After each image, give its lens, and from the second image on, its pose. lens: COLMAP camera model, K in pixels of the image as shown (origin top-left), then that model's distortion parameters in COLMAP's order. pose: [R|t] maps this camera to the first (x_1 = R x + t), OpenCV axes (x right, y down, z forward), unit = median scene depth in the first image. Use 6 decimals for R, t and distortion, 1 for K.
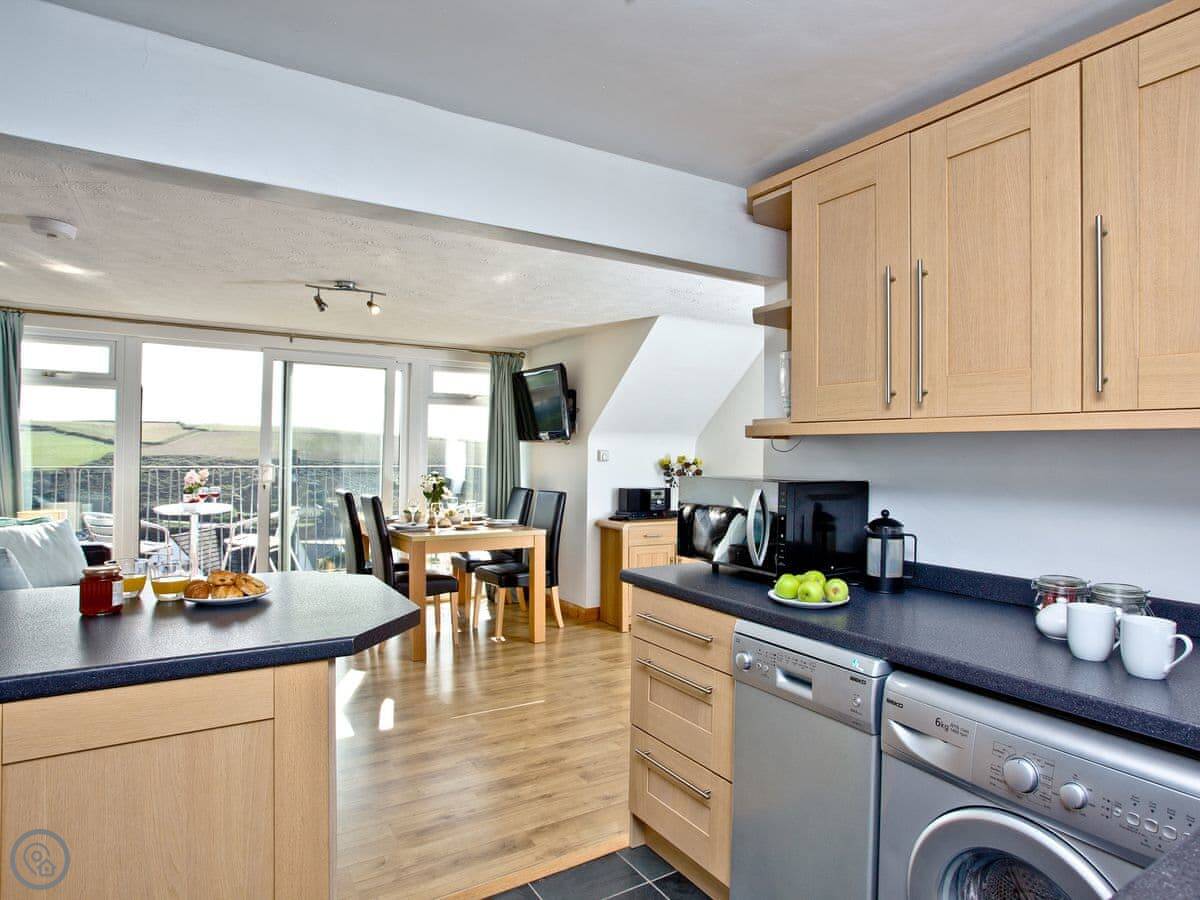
lens RADIAL K [[746.5, 0, 594.1], [0, 746.5, 429.8], [0, 0, 1]] dist [0.003769, 0.011595]
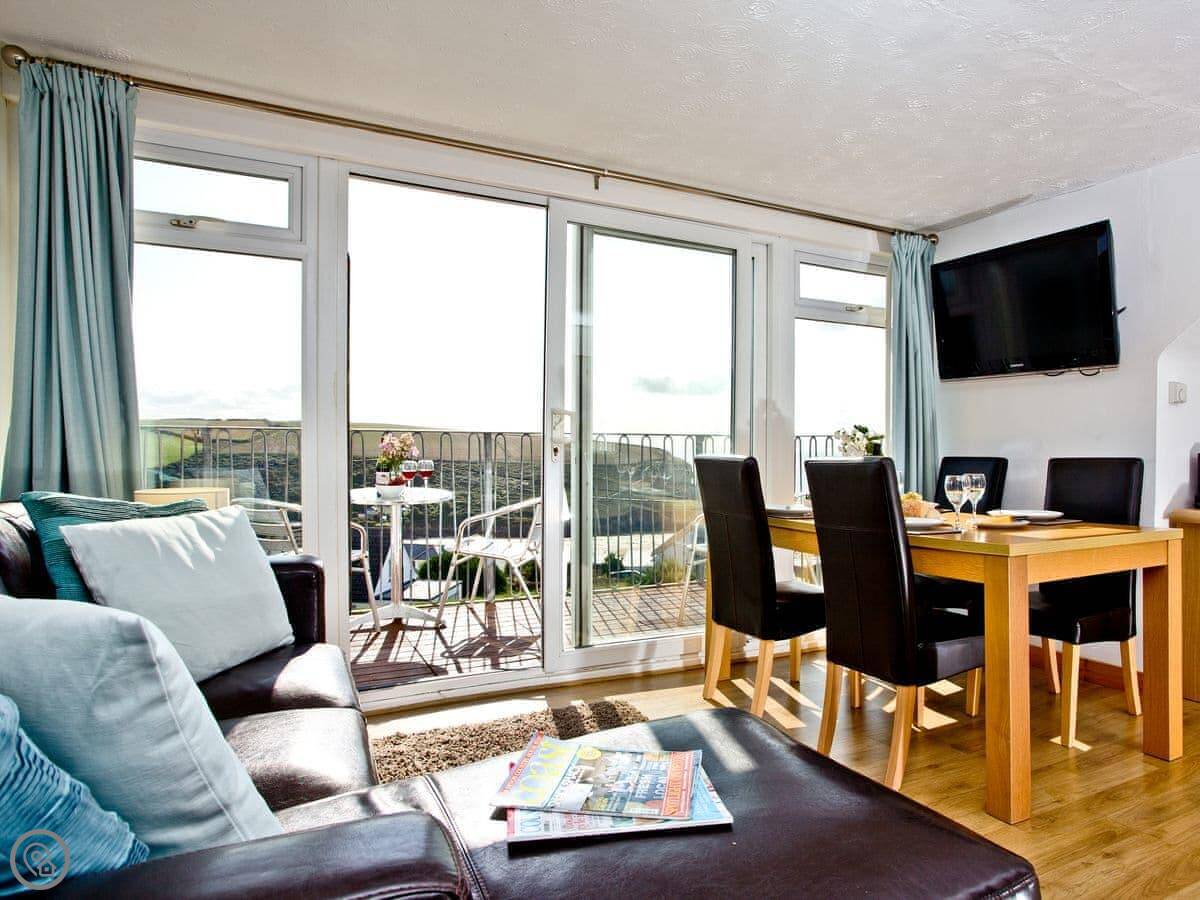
lens RADIAL K [[746.5, 0, 593.4], [0, 746.5, 462.9], [0, 0, 1]] dist [0.003769, 0.011595]
pose [[0.996348, 0.003184, -0.085328, -0.392280], [0.000358, 0.999140, 0.041461, 0.064513], [0.085387, -0.041341, 0.995490, 0.493727]]
